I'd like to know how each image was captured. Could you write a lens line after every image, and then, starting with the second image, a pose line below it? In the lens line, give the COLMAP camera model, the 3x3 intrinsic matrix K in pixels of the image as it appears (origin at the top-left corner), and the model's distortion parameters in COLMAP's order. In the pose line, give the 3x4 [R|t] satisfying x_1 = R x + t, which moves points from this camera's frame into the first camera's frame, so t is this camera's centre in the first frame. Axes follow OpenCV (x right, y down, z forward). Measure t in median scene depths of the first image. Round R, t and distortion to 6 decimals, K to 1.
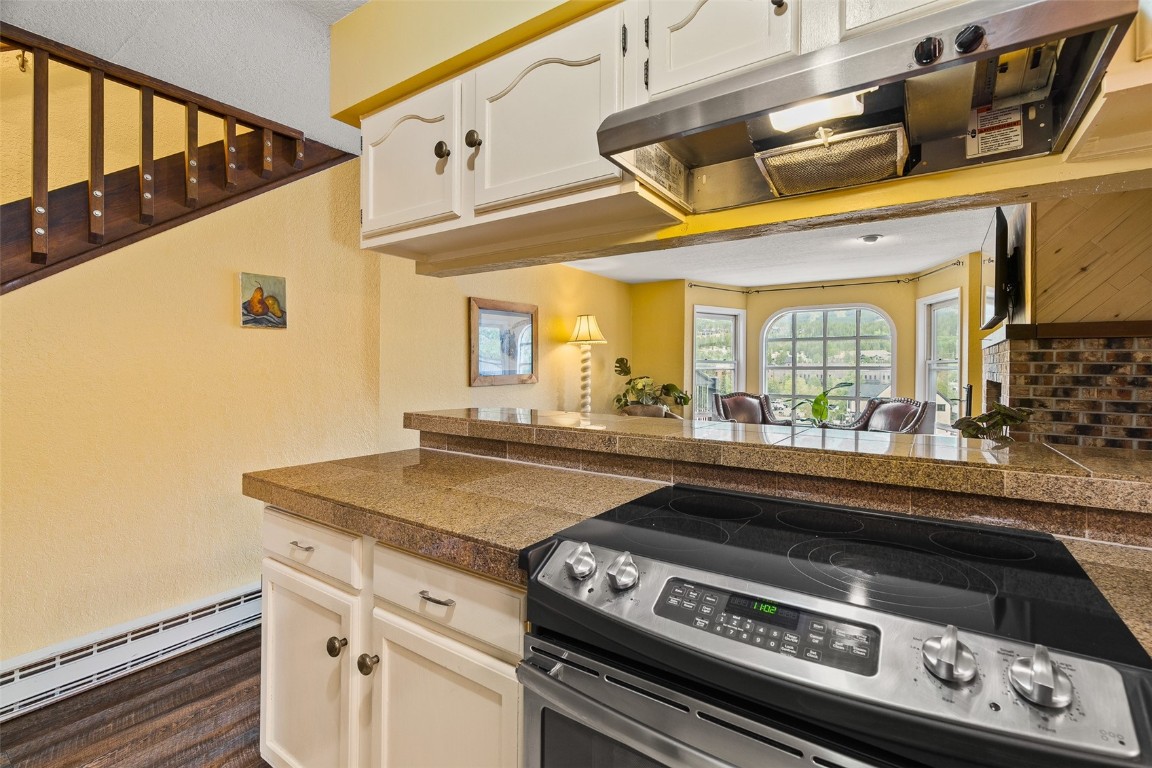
lens RADIAL K [[521.6, 0, 581.2], [0, 521.6, 367.8], [0, 0, 1]] dist [-0.003443, -0.000163]
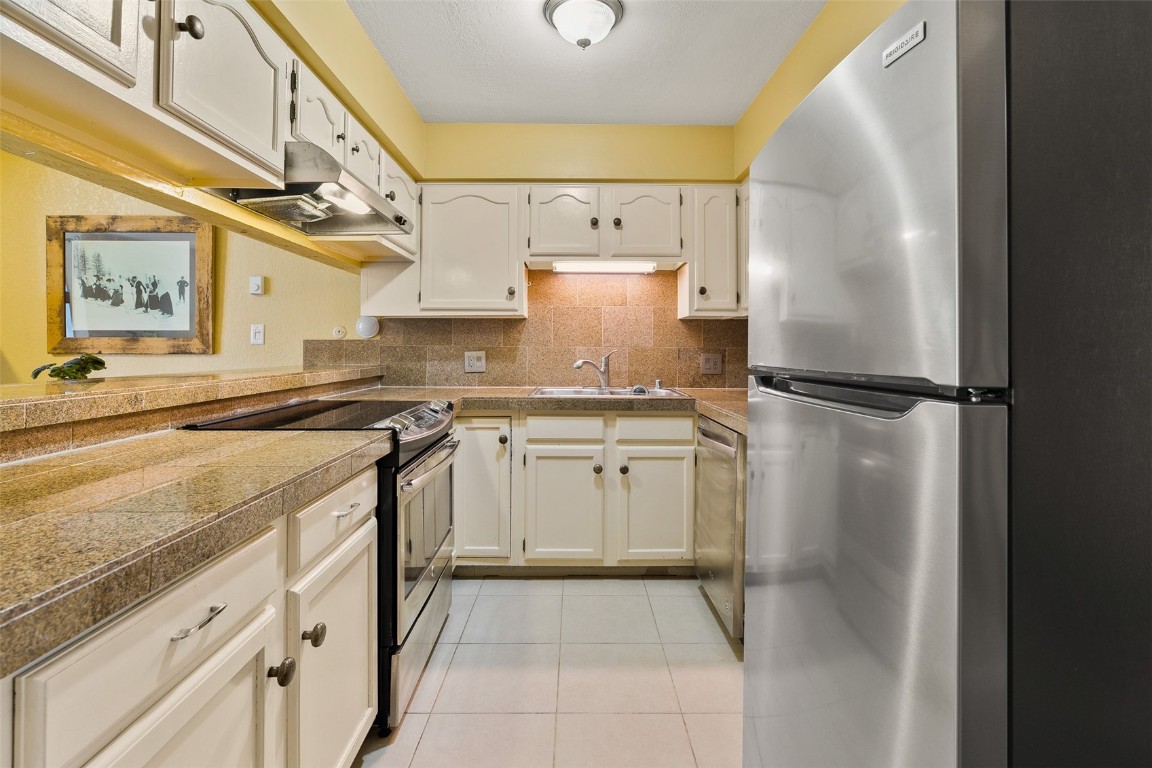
lens RADIAL K [[530.1, 0, 573.5], [0, 530.1, 337.4], [0, 0, 1]] dist [-0.002717, 0.000405]
pose [[-0.568787, 0.003961, 0.822476, -0.259417], [-0.010956, 0.999863, -0.012392, 0.008616], [-0.822412, -0.016059, -0.568665, 0.205875]]
